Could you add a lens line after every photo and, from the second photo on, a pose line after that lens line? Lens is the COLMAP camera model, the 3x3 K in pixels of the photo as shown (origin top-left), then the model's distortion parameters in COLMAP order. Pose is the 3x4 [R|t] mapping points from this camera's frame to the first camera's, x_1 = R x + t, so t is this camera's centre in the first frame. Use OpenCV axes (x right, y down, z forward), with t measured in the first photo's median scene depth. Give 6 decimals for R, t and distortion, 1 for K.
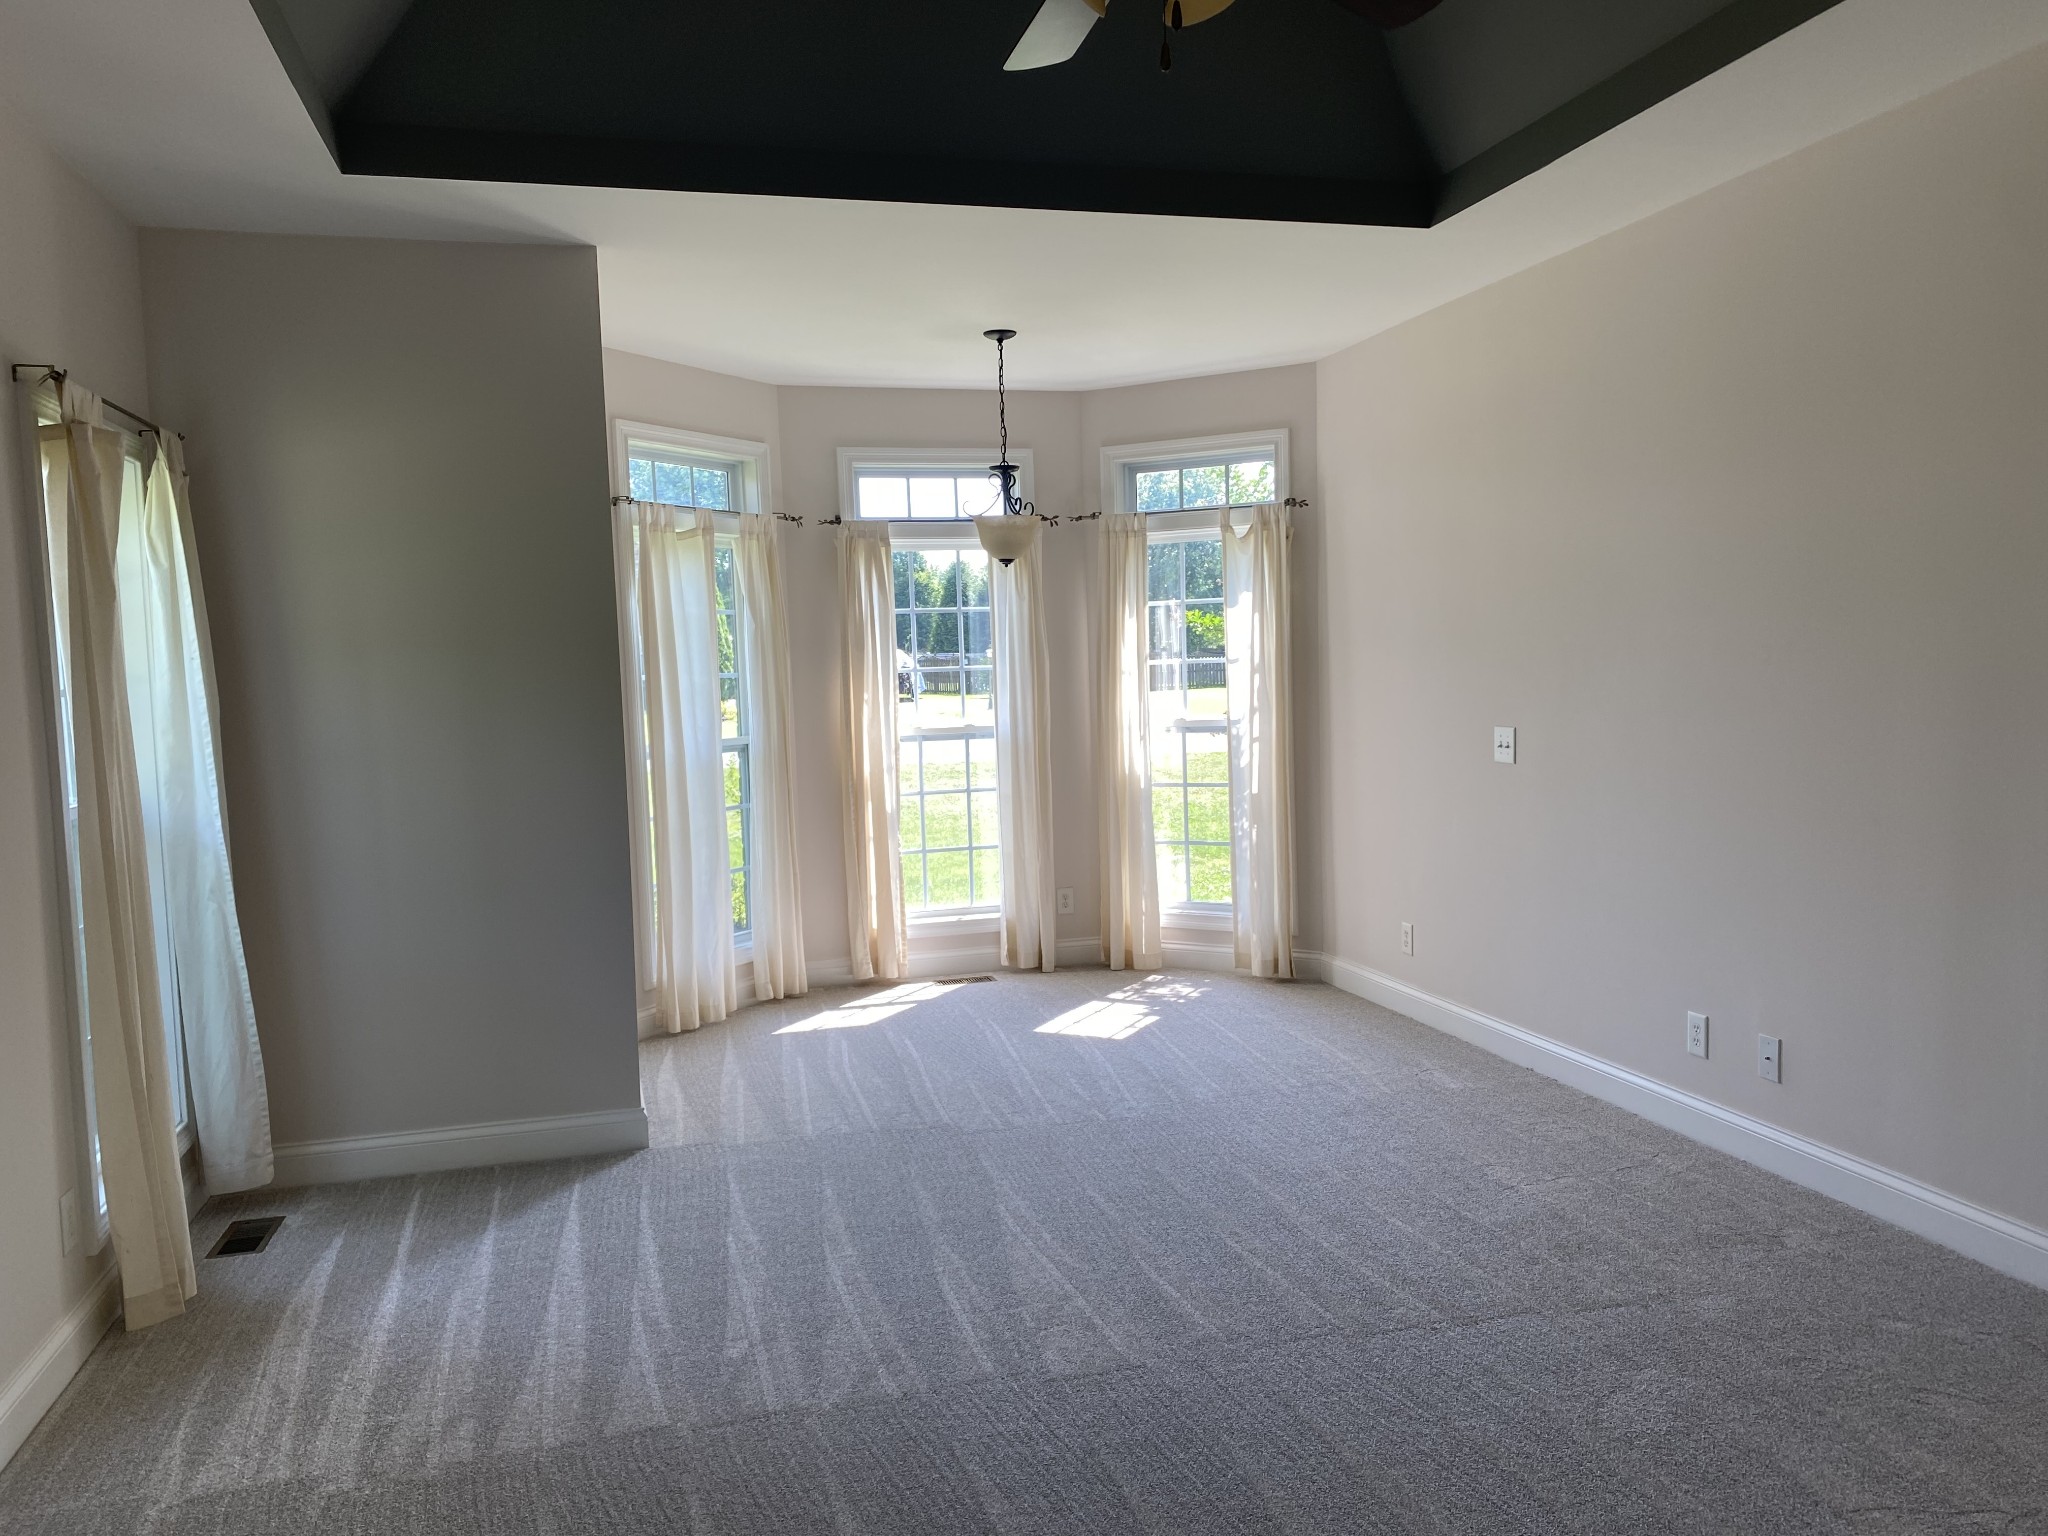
lens RADIAL K [[1551.4, 0, 1024.0], [0, 1551.4, 768.0], [0, 0, 1]] dist [0.061781, -0.129763]
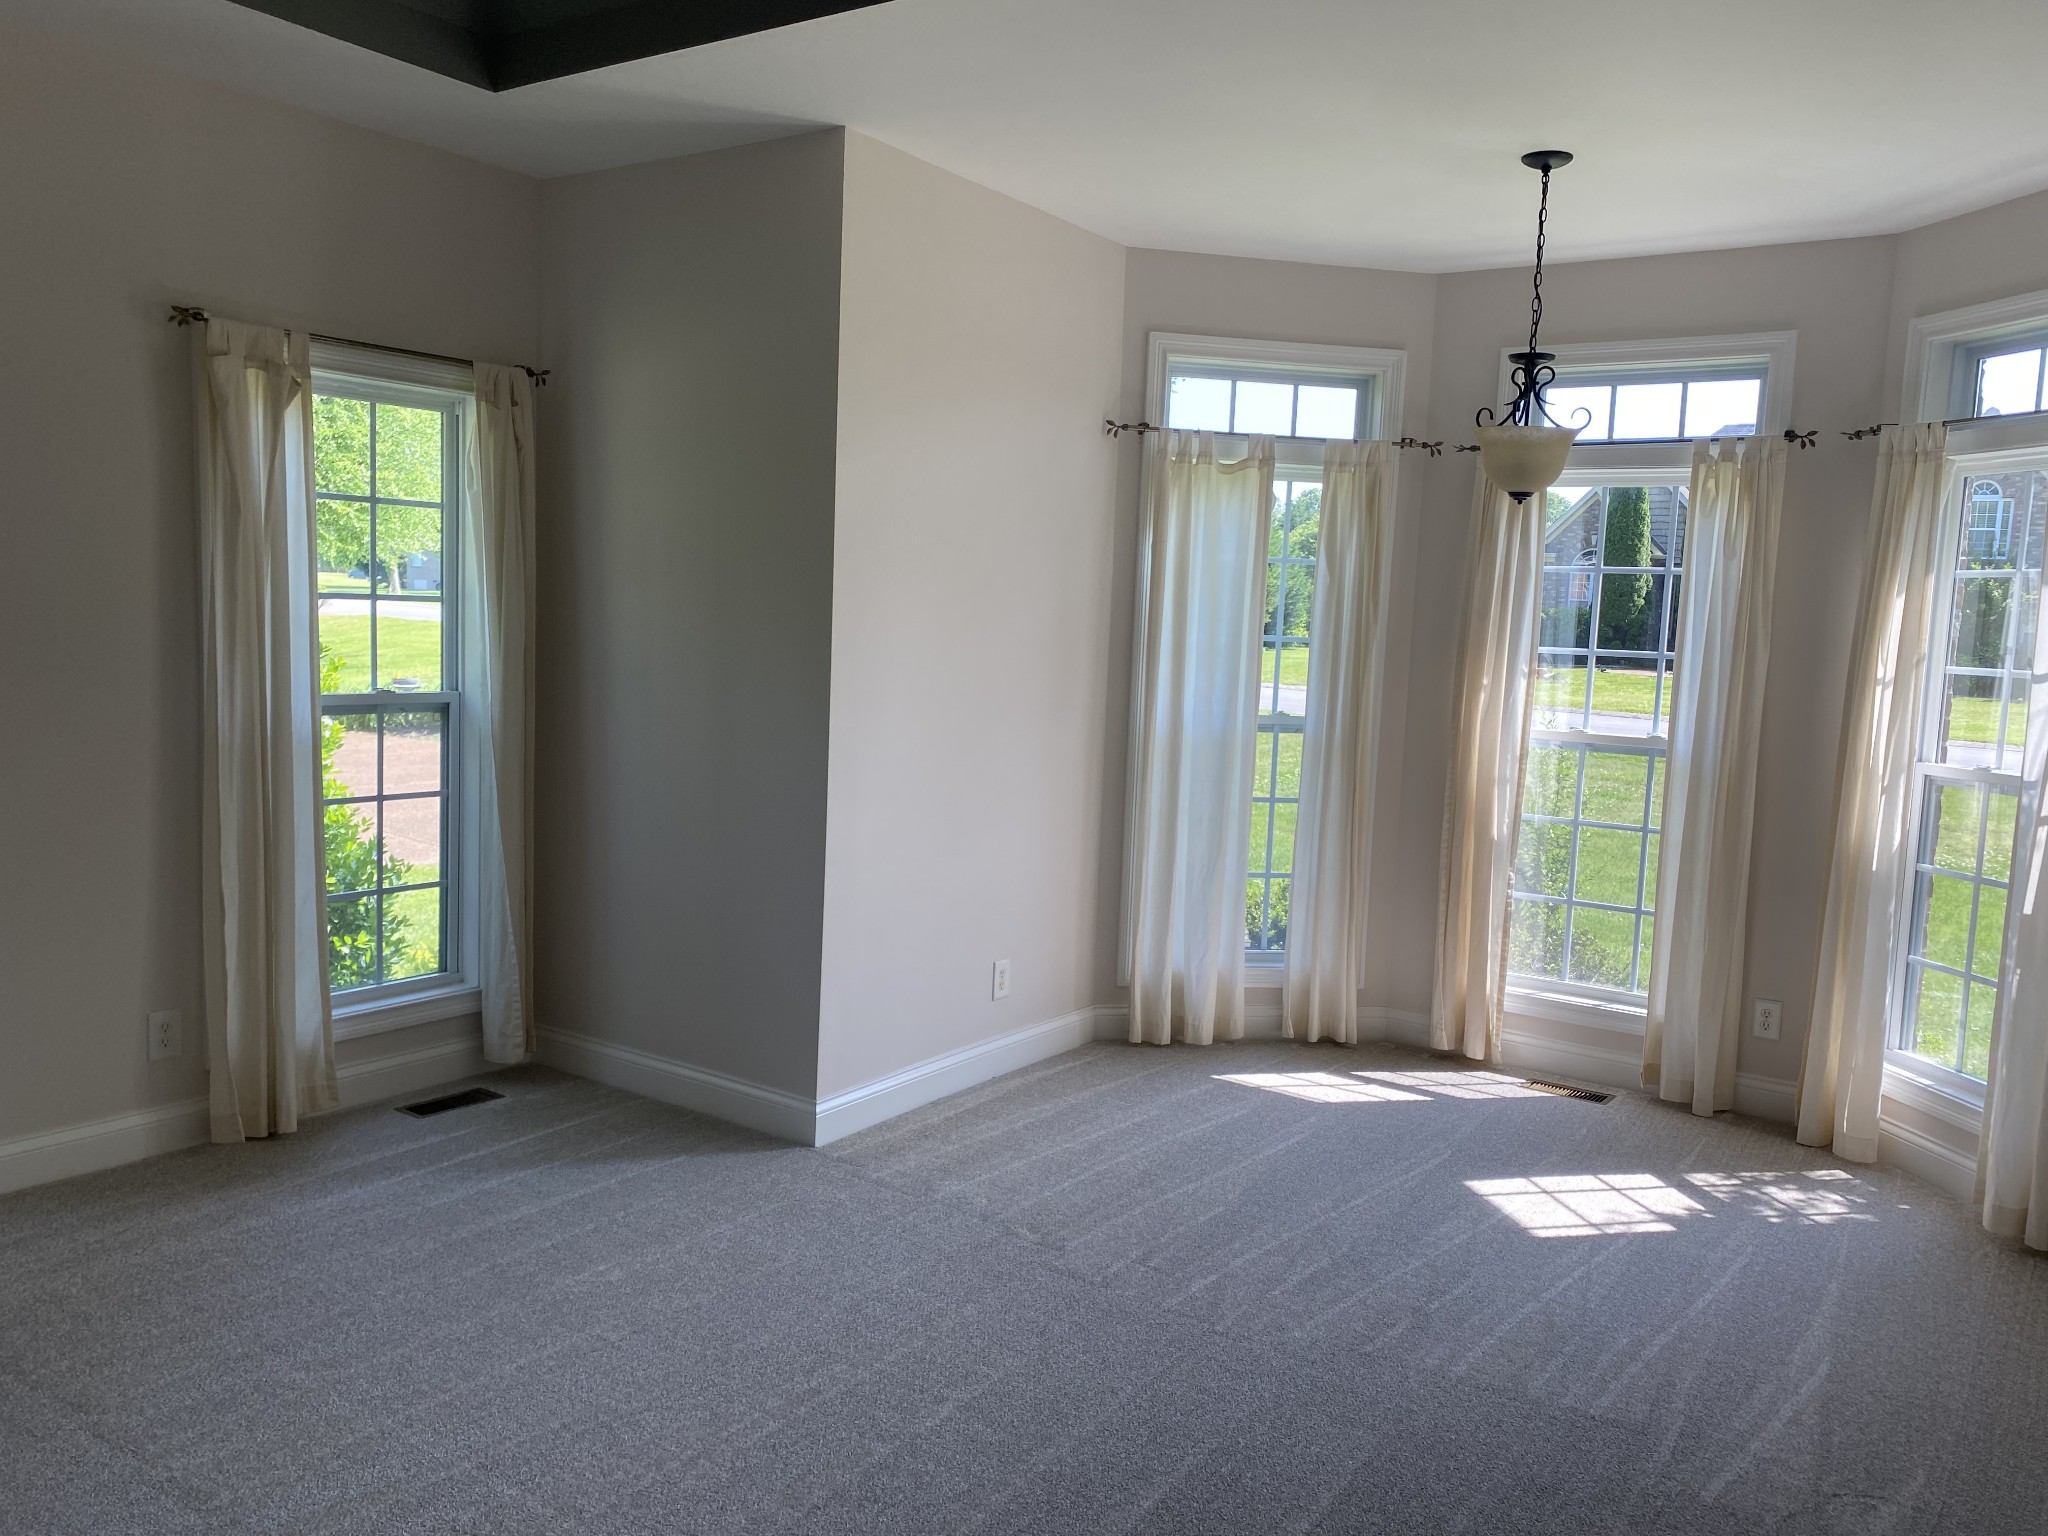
lens RADIAL K [[1551.4, 0, 1024.0], [0, 1551.4, 768.0], [0, 0, 1]] dist [0.061781, -0.129763]
pose [[0.633188, 0.134550, -0.762213, 0.344169], [-0.110950, 0.990383, 0.082659, -0.043067], [0.766004, 0.032229, 0.642027, 0.355514]]
